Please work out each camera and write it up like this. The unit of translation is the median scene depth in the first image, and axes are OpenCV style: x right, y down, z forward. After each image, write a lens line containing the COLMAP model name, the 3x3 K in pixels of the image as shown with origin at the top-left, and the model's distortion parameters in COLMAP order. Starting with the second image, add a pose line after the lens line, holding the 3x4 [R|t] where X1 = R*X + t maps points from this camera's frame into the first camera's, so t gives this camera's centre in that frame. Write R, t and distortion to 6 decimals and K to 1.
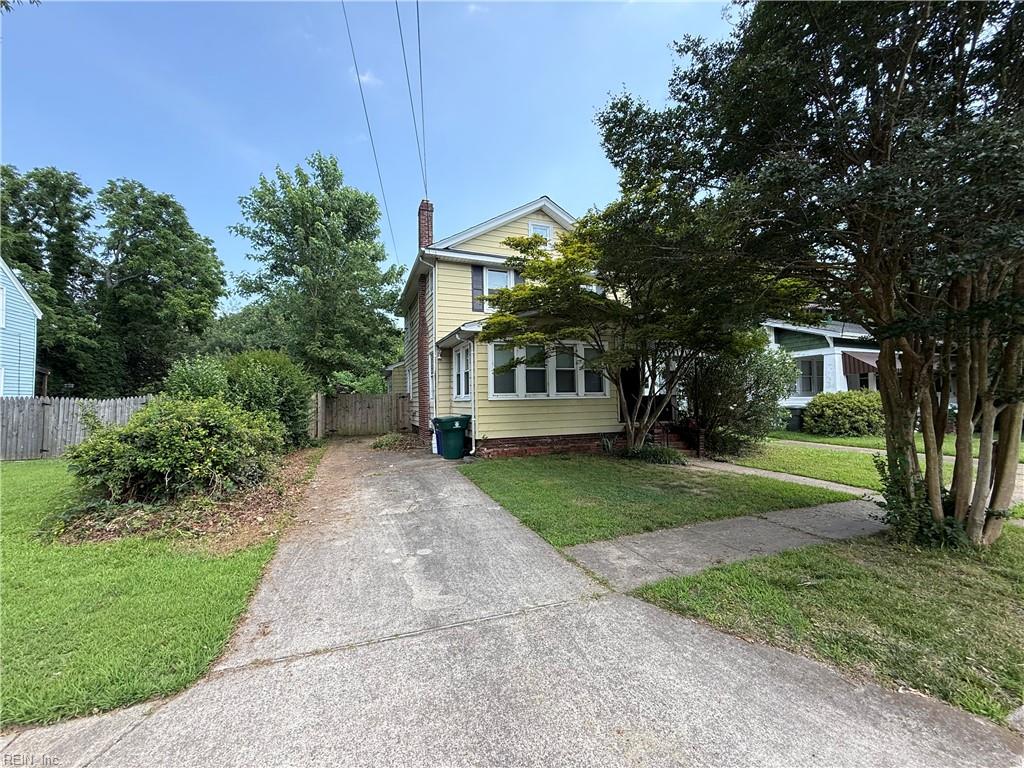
lens RADIAL K [[406.3, 0, 510.6], [0, 406.3, 383.6], [0, 0, 1]] dist [0.002845, -0.000319]
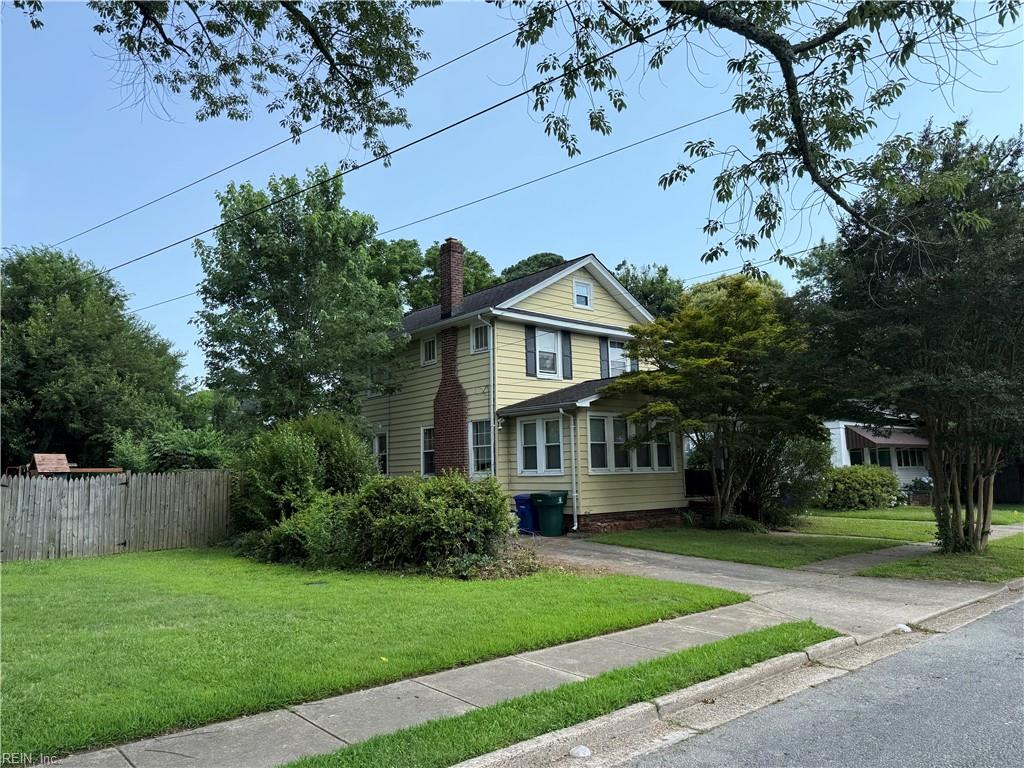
lens RADIAL K [[718.4, 0, 512.5], [0, 718.4, 383.3], [0, 0, 1]] dist [0.044192, -0.004477]
pose [[0.942751, 0.037382, 0.331396, -0.775457], [-0.008214, 0.995999, -0.088984, -0.023356], [-0.333397, 0.081168, 0.939286, -0.580917]]
